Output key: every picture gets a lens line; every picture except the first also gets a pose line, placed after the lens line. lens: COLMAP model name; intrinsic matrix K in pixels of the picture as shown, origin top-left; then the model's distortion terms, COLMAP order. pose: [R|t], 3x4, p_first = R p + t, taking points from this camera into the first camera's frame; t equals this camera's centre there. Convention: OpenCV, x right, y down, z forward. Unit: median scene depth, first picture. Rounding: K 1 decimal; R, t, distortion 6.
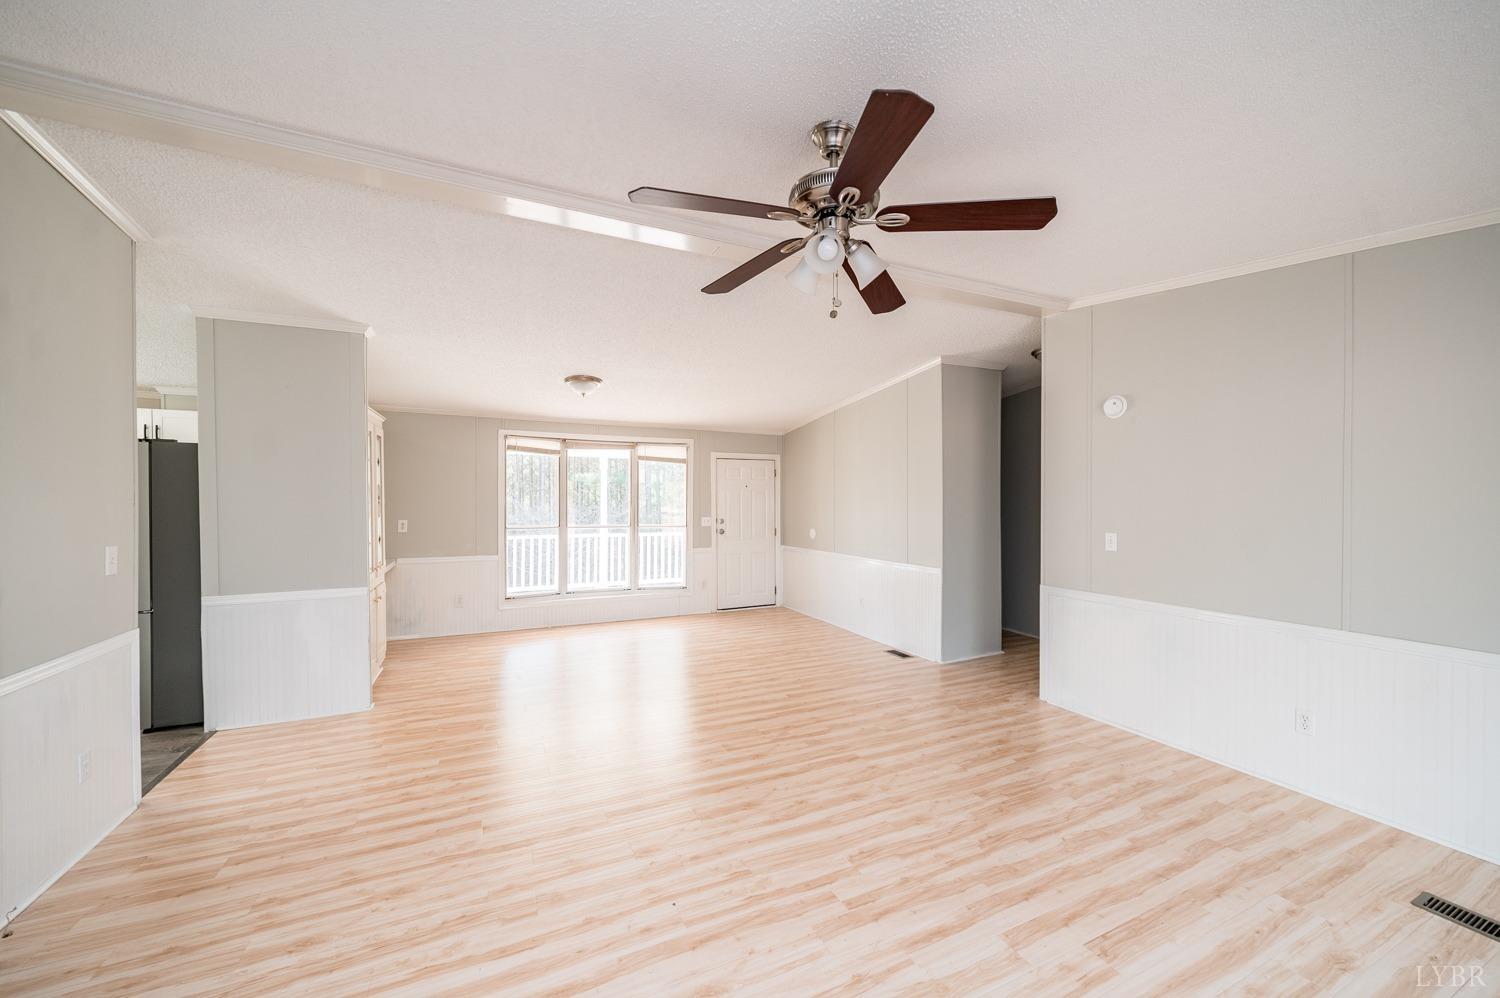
lens RADIAL K [[587.0, 0, 751.0], [0, 587.0, 501.4], [0, 0, 1]] dist [0.000322, 0.000194]
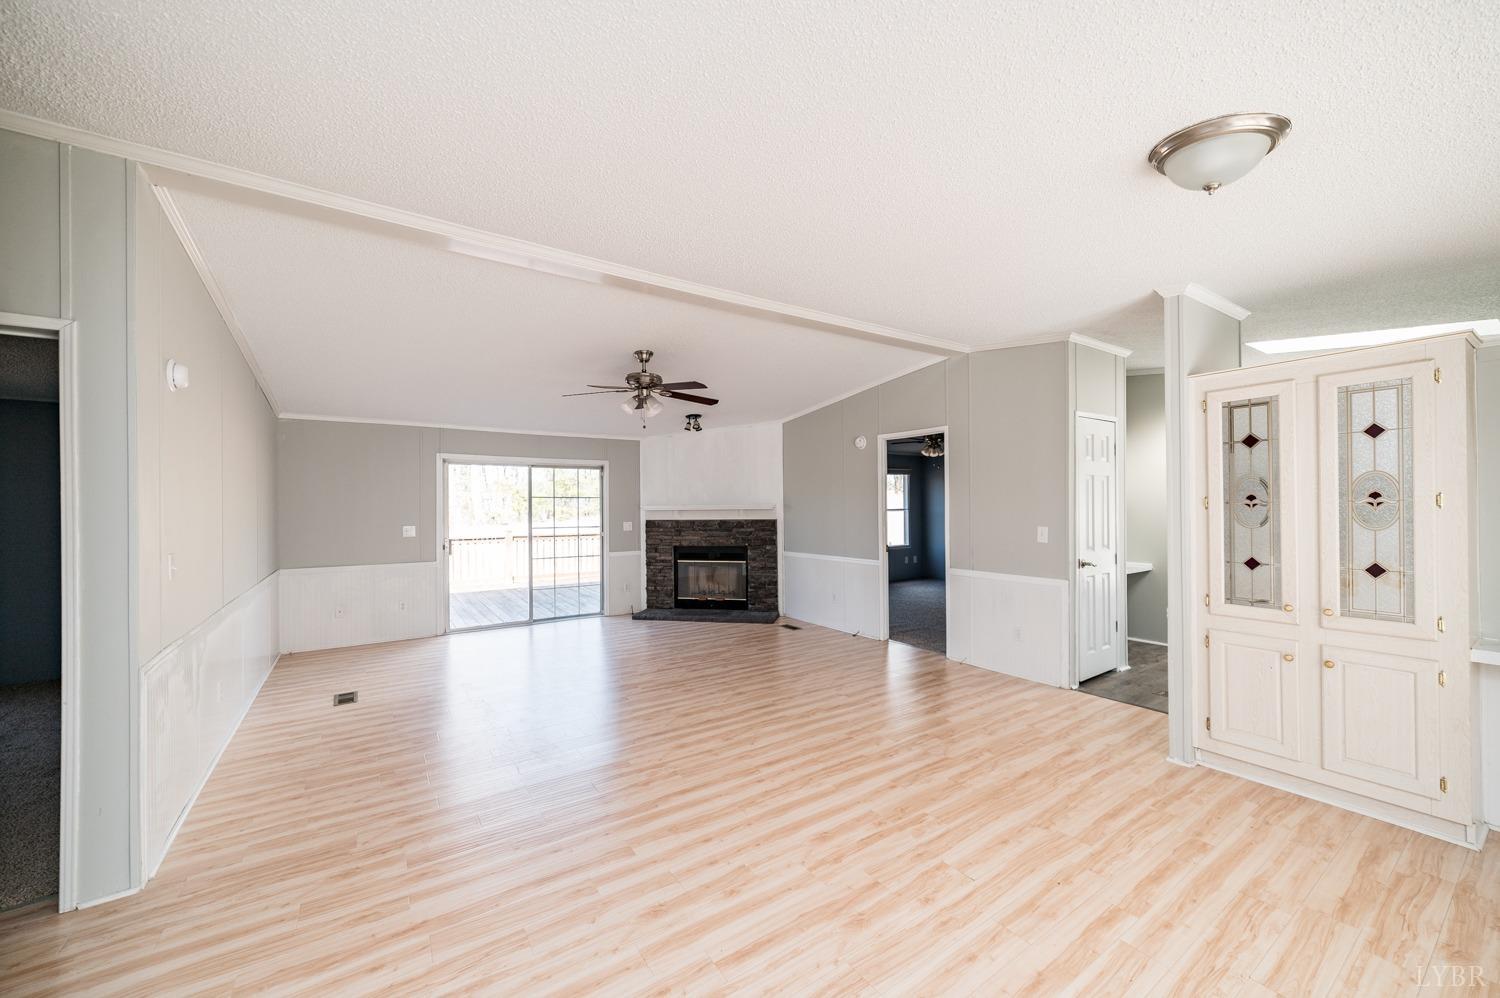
lens RADIAL K [[587.0, 0, 752.6], [0, 587.0, 502.0], [0, 0, 1]] dist [0.000322, 0.000194]
pose [[-0.988513, 0.005903, -0.151023, 0.038983], [0.006321, 0.999977, -0.002287, -0.000997], [0.151006, -0.003215, -0.988528, 1.925756]]
